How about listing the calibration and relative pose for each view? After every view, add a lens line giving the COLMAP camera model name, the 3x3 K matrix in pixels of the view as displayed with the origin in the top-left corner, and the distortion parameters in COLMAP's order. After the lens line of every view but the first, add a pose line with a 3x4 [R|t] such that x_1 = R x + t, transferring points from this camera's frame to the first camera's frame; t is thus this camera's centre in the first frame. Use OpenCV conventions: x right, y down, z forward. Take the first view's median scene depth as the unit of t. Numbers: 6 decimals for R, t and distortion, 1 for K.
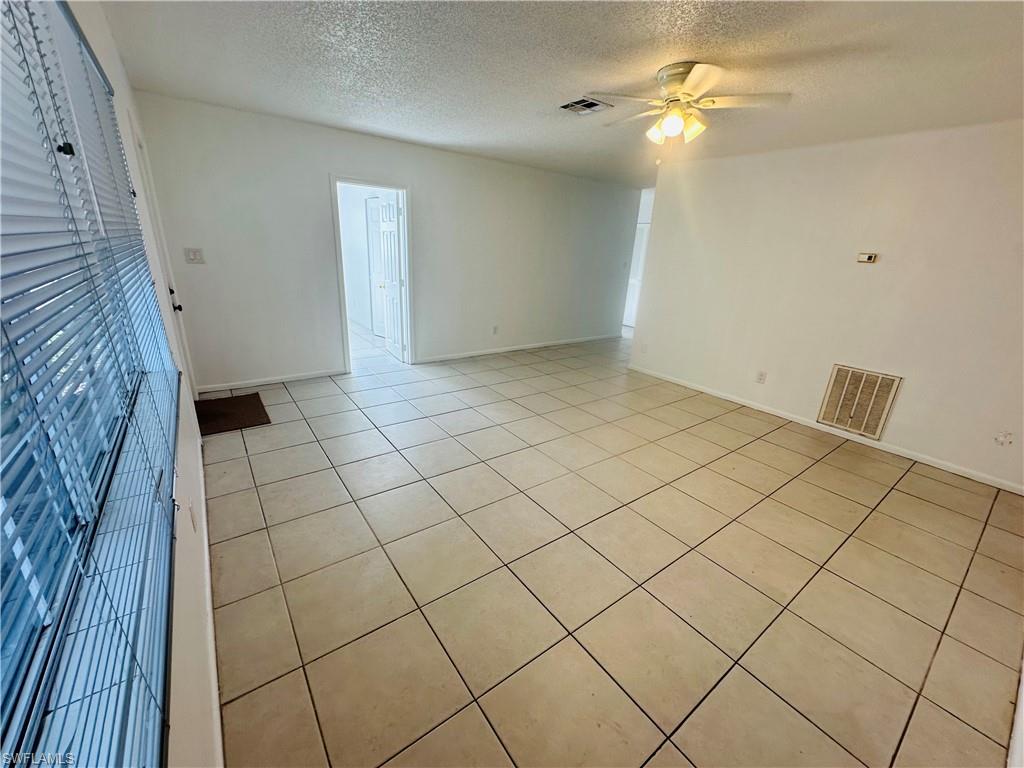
lens RADIAL K [[408.3, 0, 512.0], [0, 408.3, 384.0], [0, 0, 1]] dist [-0.001034, 0.000045]
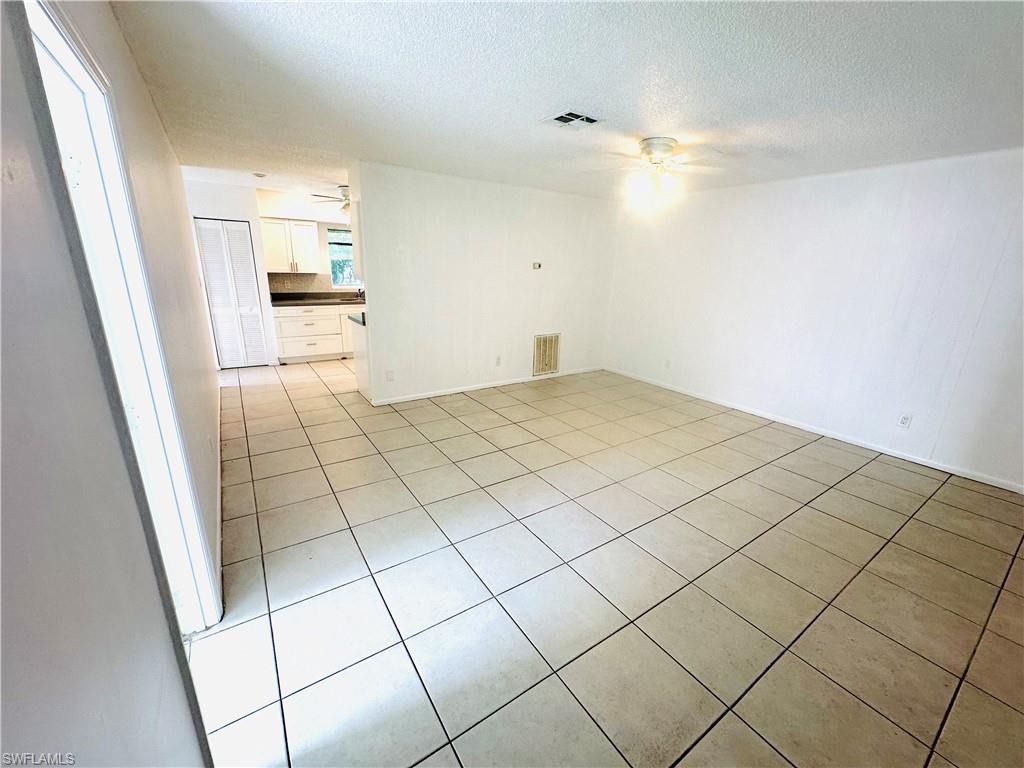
lens RADIAL K [[408.3, 0, 512.0], [0, 408.3, 384.0], [0, 0, 1]] dist [-0.001034, 0.000045]
pose [[0.025123, -0.316752, 0.948176, -0.683786], [0.295885, 0.908334, 0.295602, -0.350365], [-0.954893, 0.273124, 0.116542, 0.932417]]
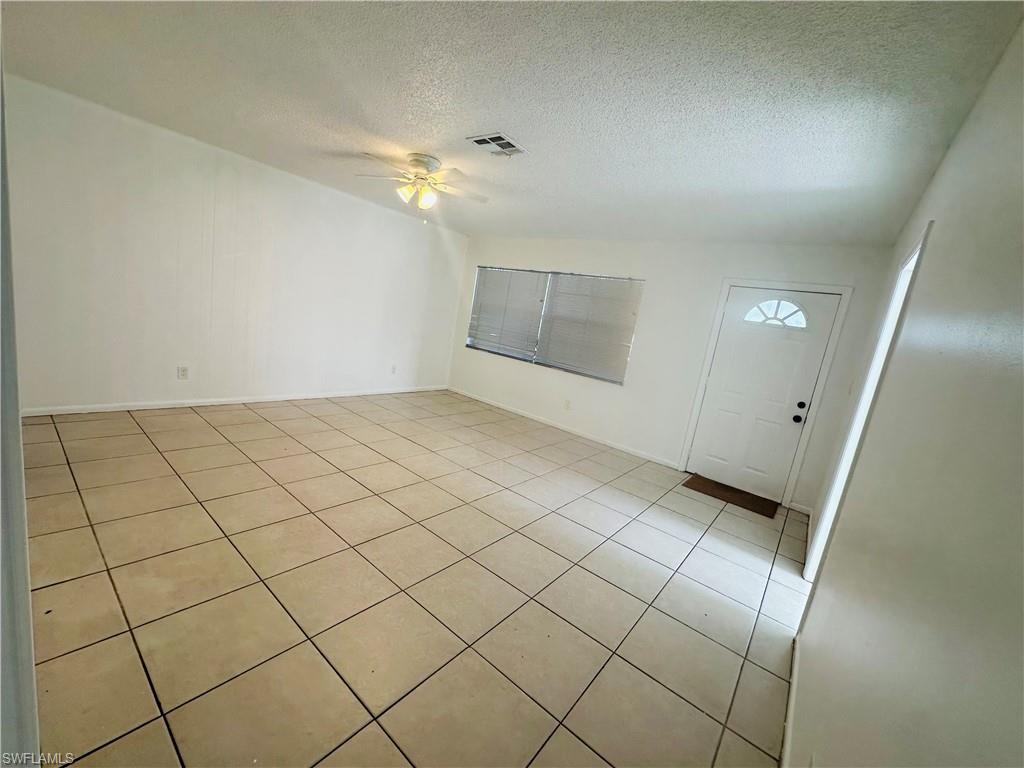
lens RADIAL K [[408.3, 0, 512.0], [0, 408.3, 384.0], [0, 0, 1]] dist [-0.001034, 0.000045]
pose [[-0.943830, -0.145879, -0.296485, 0.255173], [-0.272890, 0.850070, 0.450458, -0.497408], [0.186321, 0.506064, -0.842131, 1.611226]]
